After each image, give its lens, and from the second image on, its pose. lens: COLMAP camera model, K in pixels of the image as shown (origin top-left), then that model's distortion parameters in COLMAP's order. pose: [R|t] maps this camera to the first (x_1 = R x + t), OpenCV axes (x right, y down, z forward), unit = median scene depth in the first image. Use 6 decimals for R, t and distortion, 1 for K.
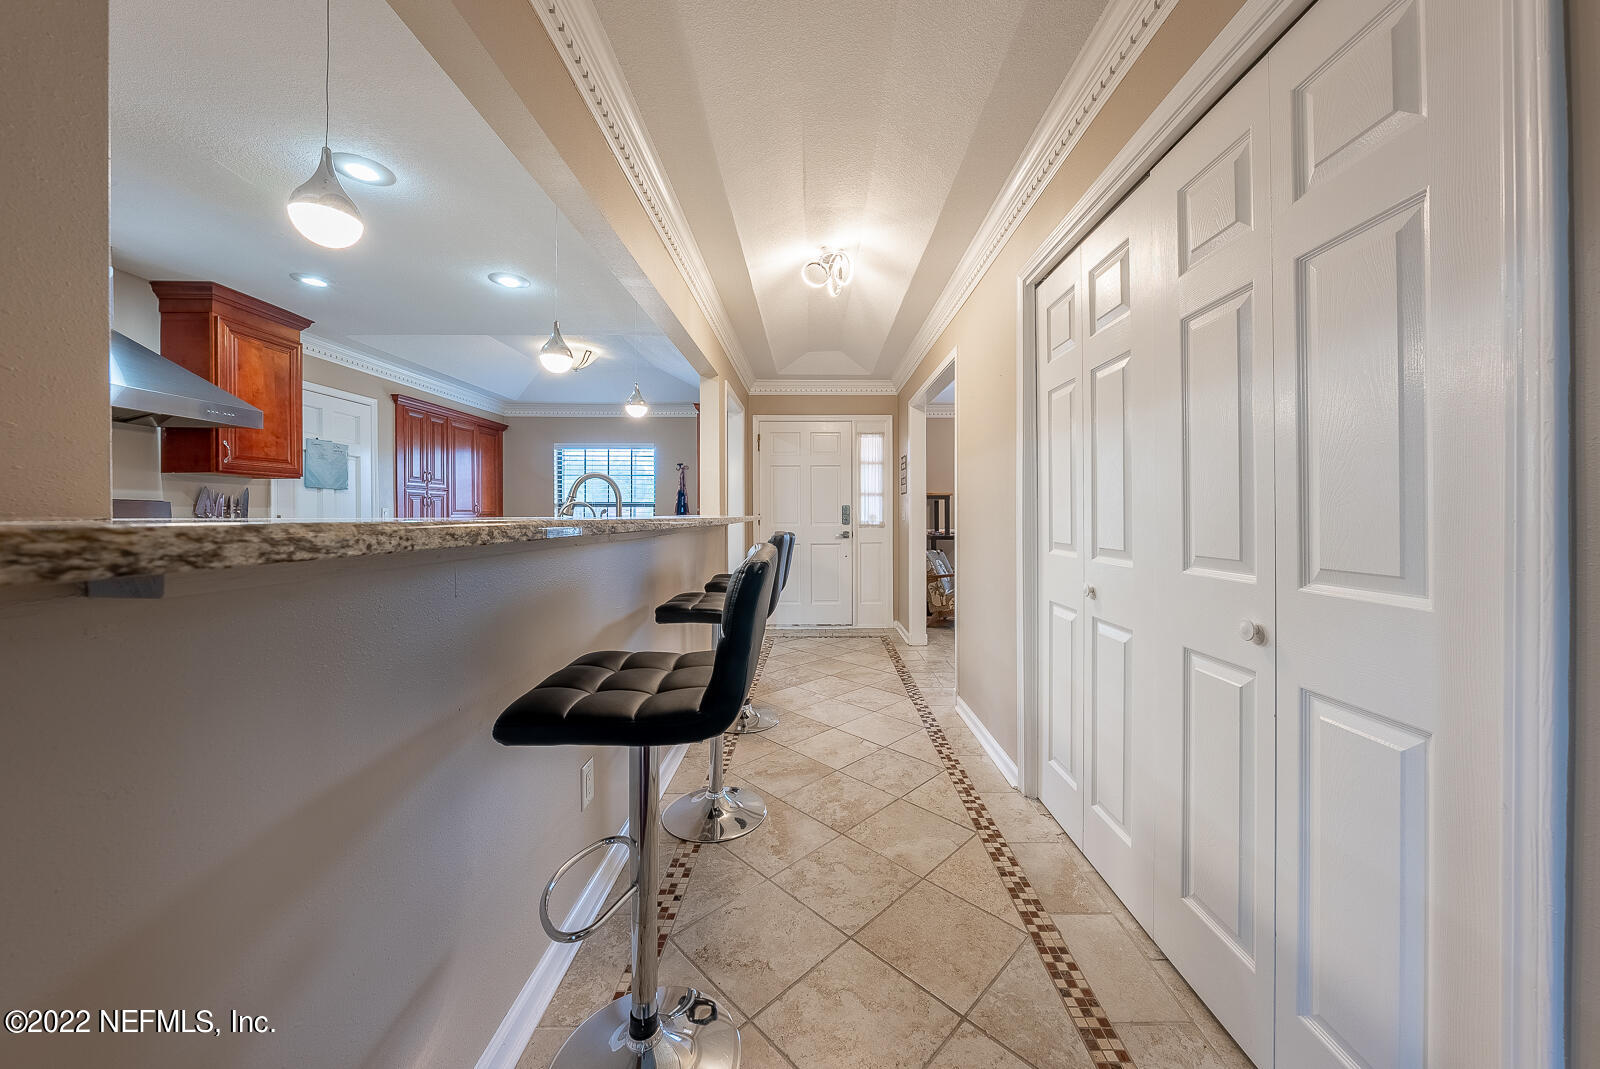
lens RADIAL K [[553.0, 0, 830.2], [0, 553.0, 519.5], [0, 0, 1]] dist [-0.009209, -0.000022]
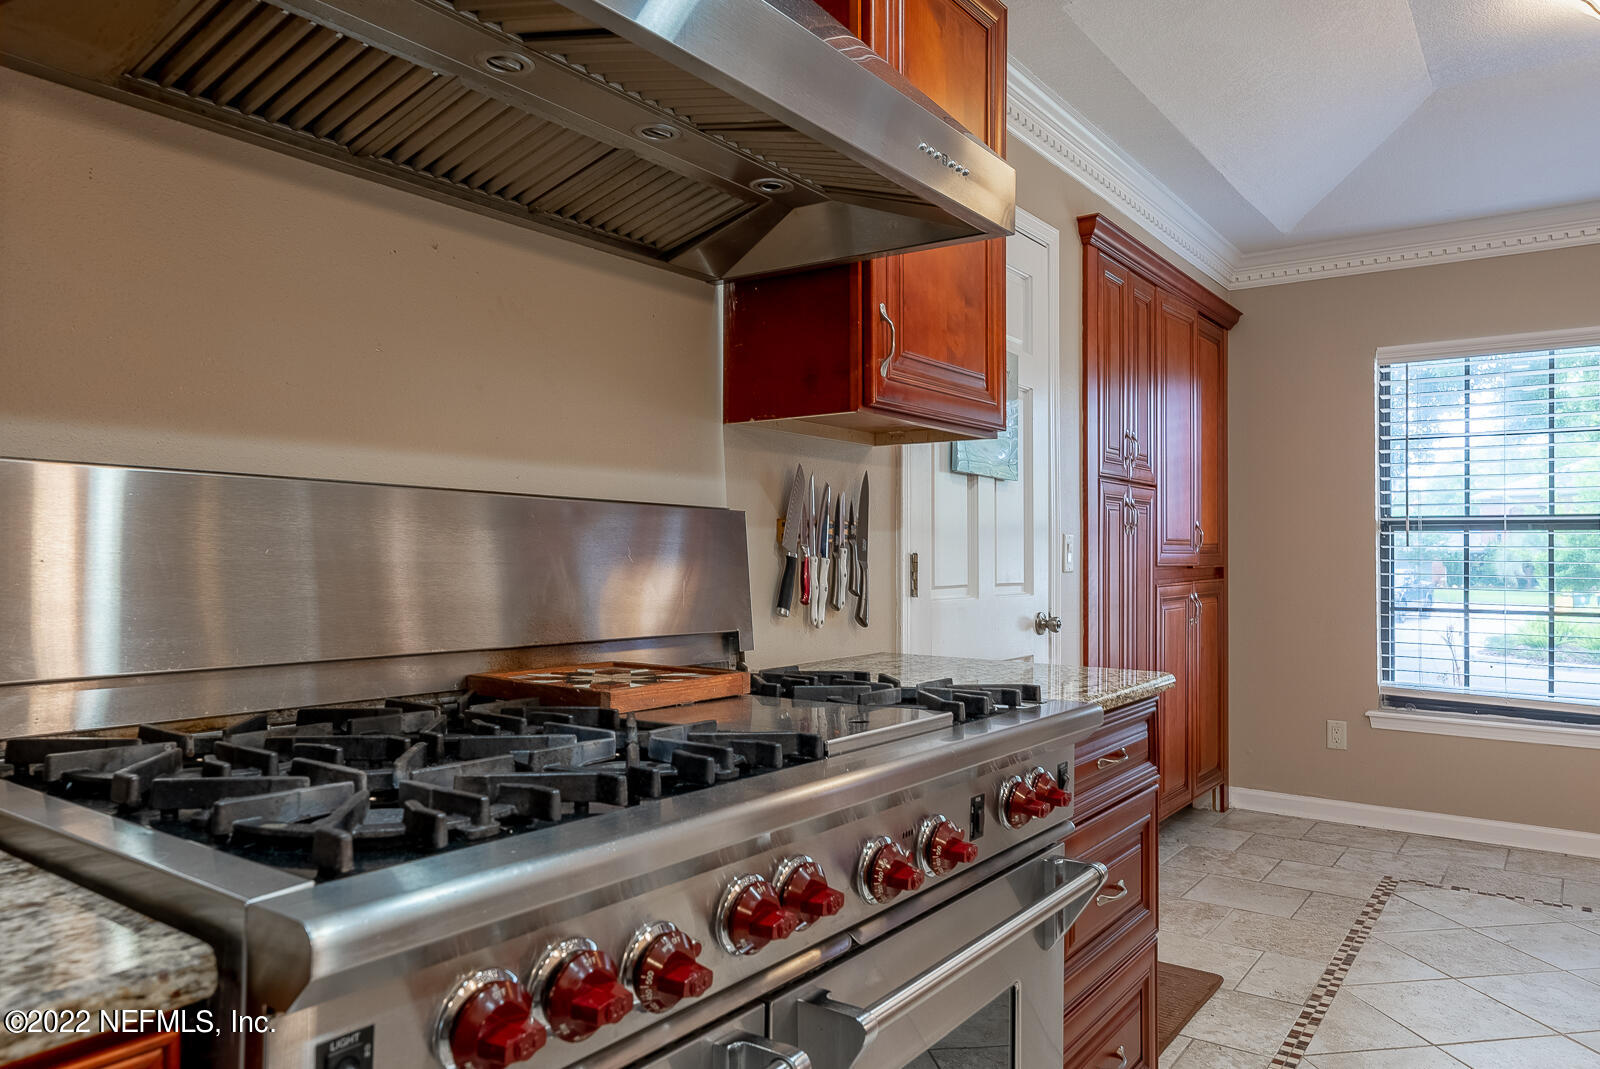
lens RADIAL K [[1091.2, 0, 800.0], [0, 1091.2, 534.5], [0, 0, 1]] dist [-0.000821, -0.002105]
pose [[0.788147, -0.003773, -0.615475, -0.545077], [-0.010365, 0.999758, -0.019402, -0.004624], [0.615400, 0.021671, 0.787917, 0.355628]]
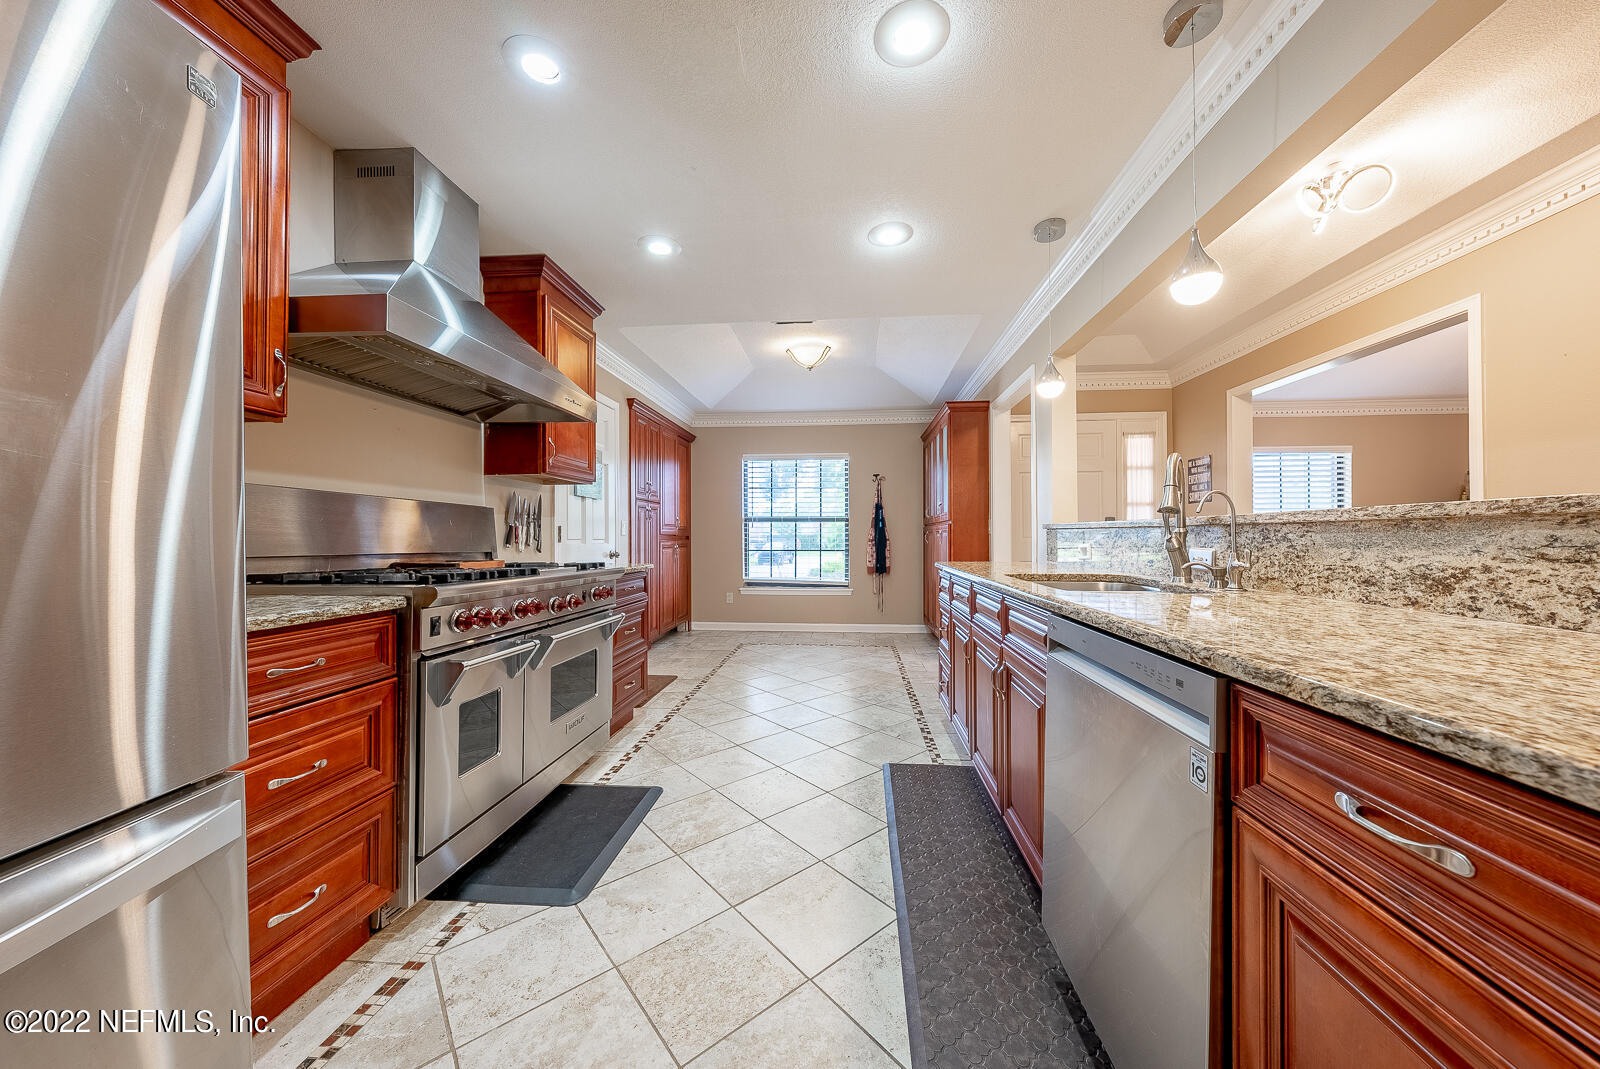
lens RADIAL K [[544.8, 0, 810.9], [0, 544.8, 533.4], [0, 0, 1]] dist [-0.001321, -0.000012]
pose [[0.993643, -0.000099, -0.112576, -0.417962], [-0.001255, 0.999928, -0.011953, 0.012516], [0.112569, 0.012018, 0.993571, 0.130574]]
